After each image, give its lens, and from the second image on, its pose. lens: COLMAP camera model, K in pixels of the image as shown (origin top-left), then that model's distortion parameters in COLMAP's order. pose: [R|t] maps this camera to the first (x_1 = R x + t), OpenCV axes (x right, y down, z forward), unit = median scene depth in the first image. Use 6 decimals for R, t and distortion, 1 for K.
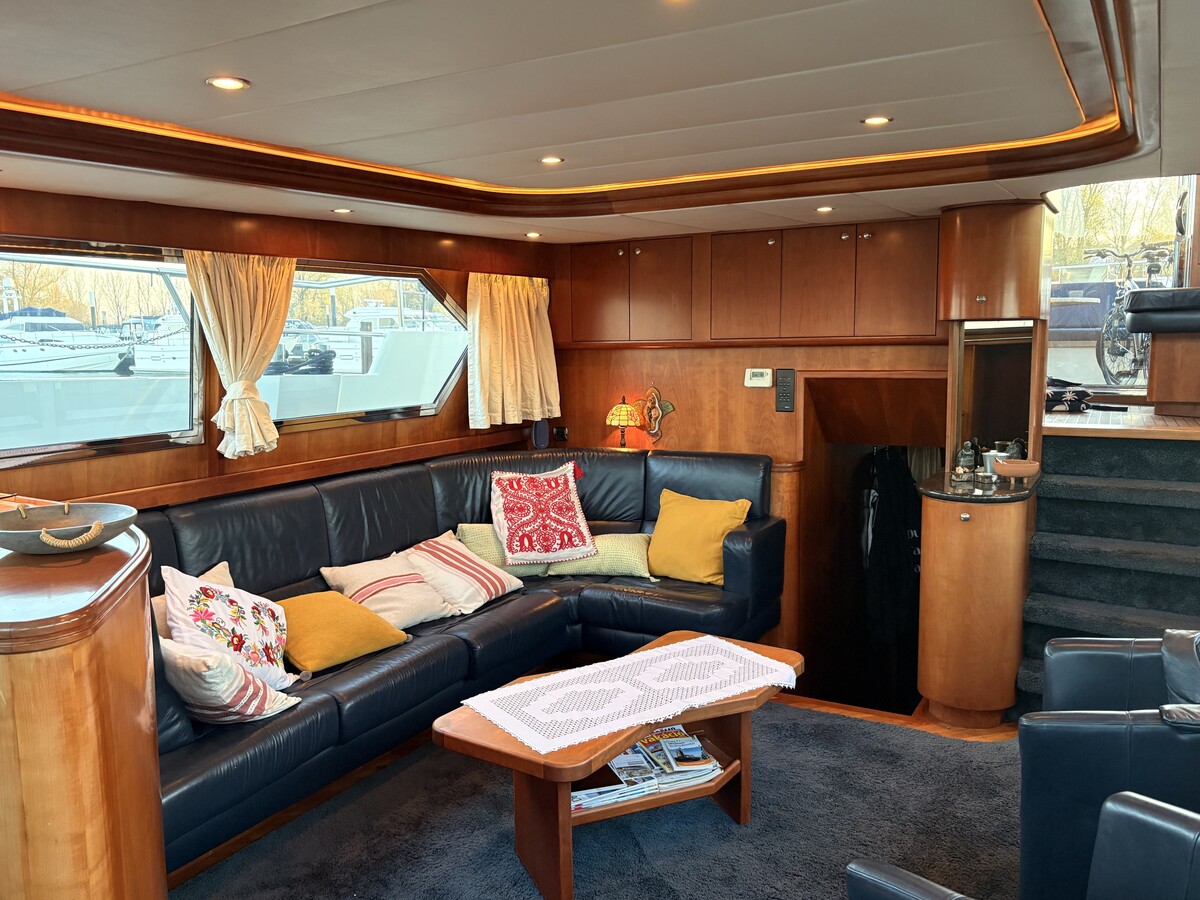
lens RADIAL K [[950.2, 0, 601.0], [0, 950.2, 455.3], [0, 0, 1]] dist [0.045277, -0.041743]
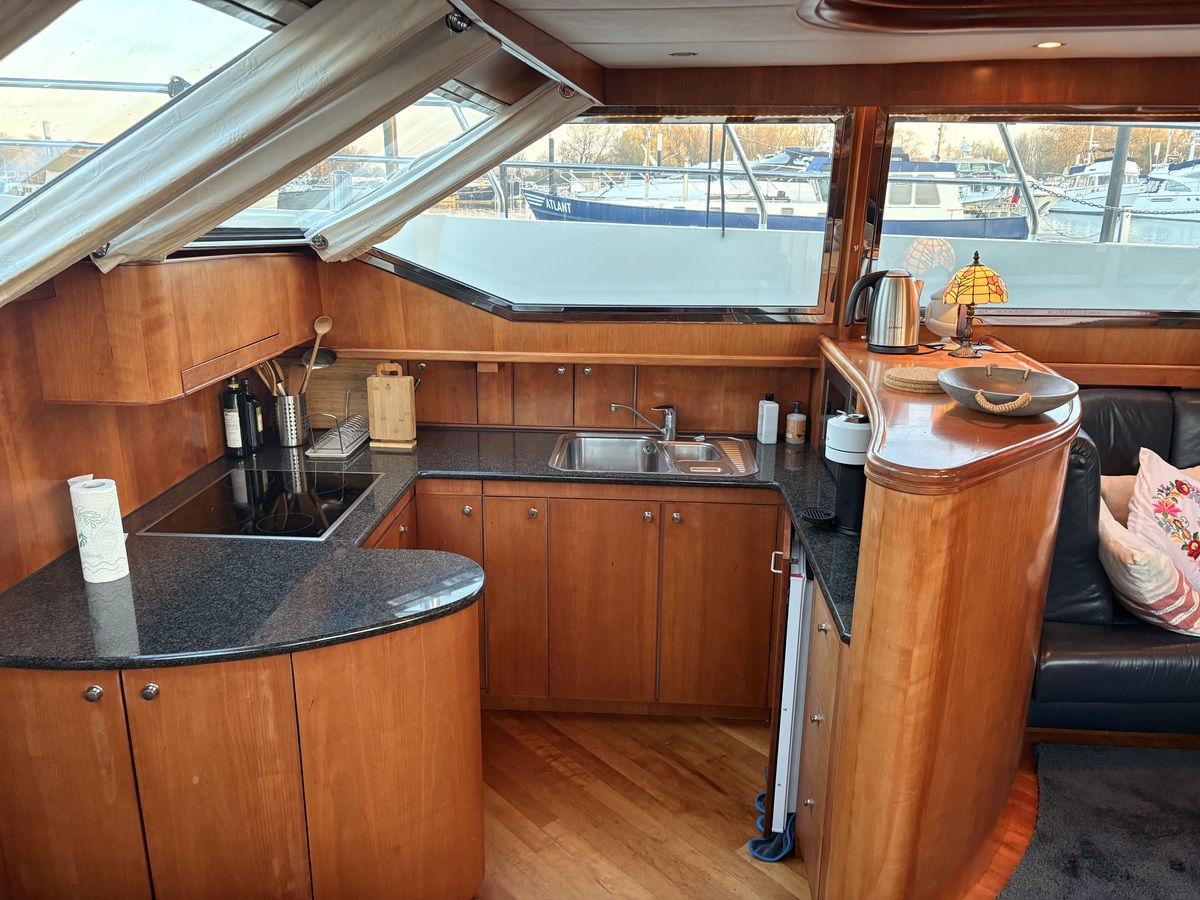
lens RADIAL K [[909.1, 0, 607.6], [0, 909.1, 442.4], [0, 0, 1]] dist [0.058151, -0.063589]
pose [[0.448644, 0.264821, -0.853574, 0.081432], [-0.131956, 0.964251, 0.229801, -0.027786], [0.883915, 0.009535, 0.467549, 0.060519]]
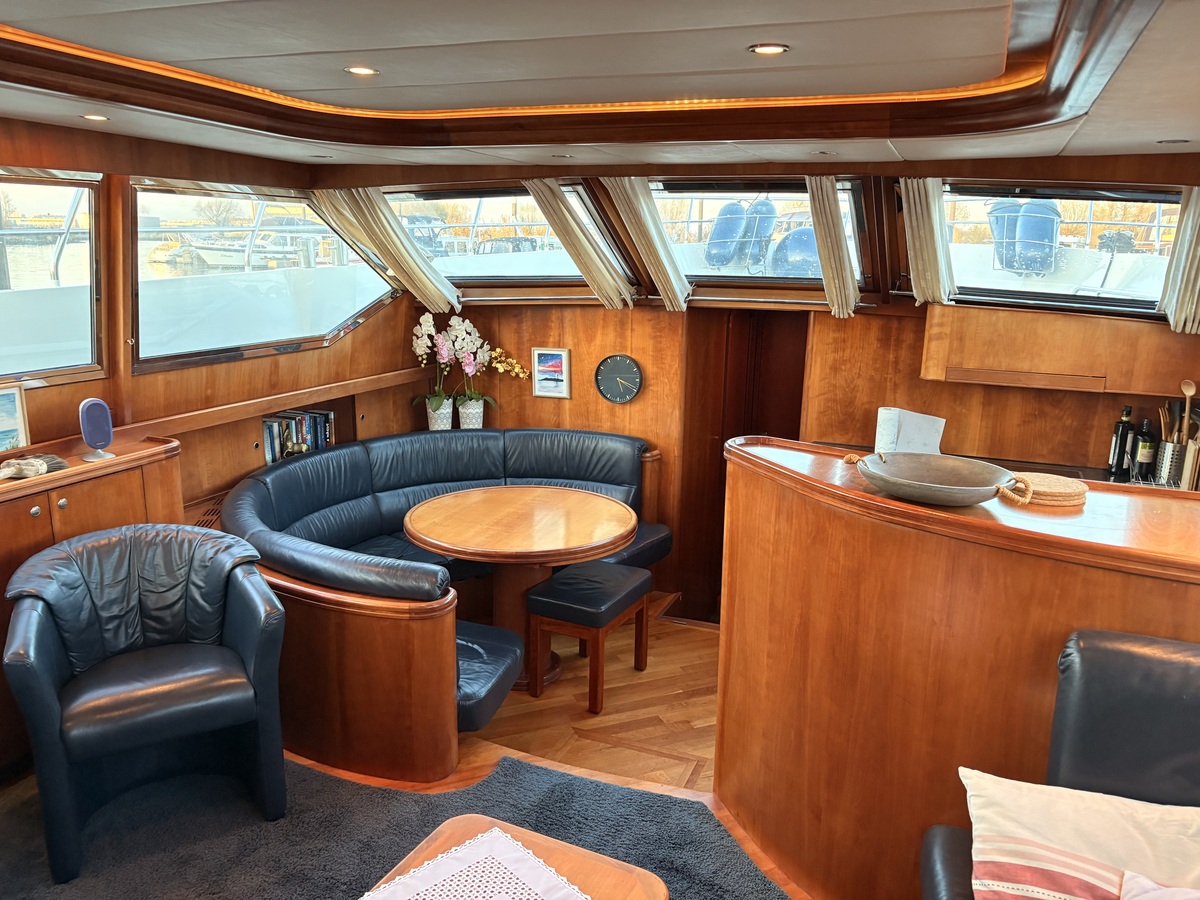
lens RADIAL K [[909.1, 0, 608.2], [0, 909.1, 458.2], [0, 0, 1]] dist [0.058151, -0.063589]
pose [[-0.990314, 0.030279, -0.135503, -0.037928], [-0.020532, 0.933265, 0.358602, -0.170038], [0.137318, 0.357911, -0.923604, 1.051995]]
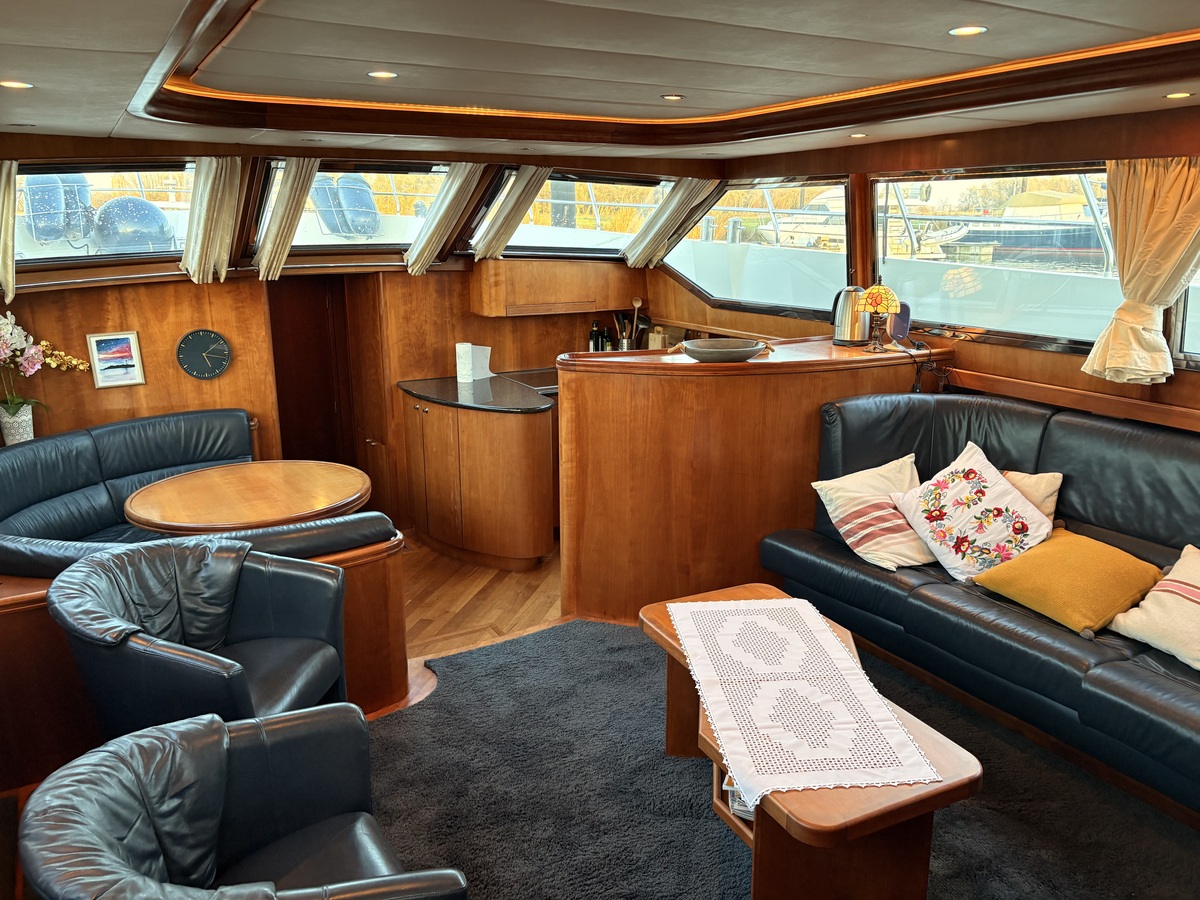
lens RADIAL K [[909.1, 0, 611.5], [0, 909.1, 446.9], [0, 0, 1]] dist [0.058151, -0.063589]
pose [[-0.488446, 0.231468, -0.841334, 0.597483], [-0.104808, 0.941633, 0.319910, -0.162338], [0.866277, 0.244437, -0.435678, 0.910513]]
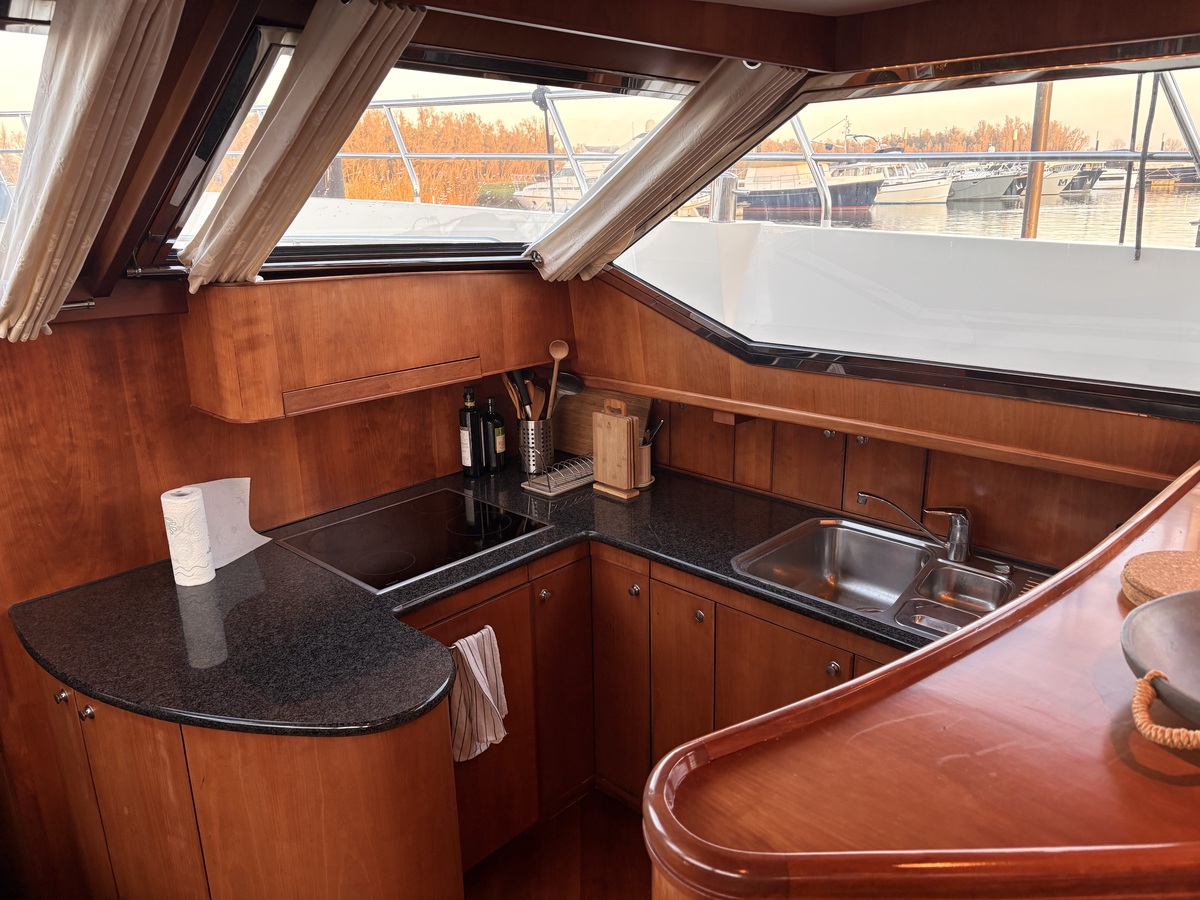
lens RADIAL K [[909.1, 0, 609.0], [0, 909.1, 448.4], [0, 0, 1]] dist [0.058151, -0.063589]
pose [[-0.233085, 0.297276, -0.925904, -0.059587], [-0.100129, 0.939732, 0.326922, -0.078774], [0.967288, 0.168911, -0.189271, 0.416609]]
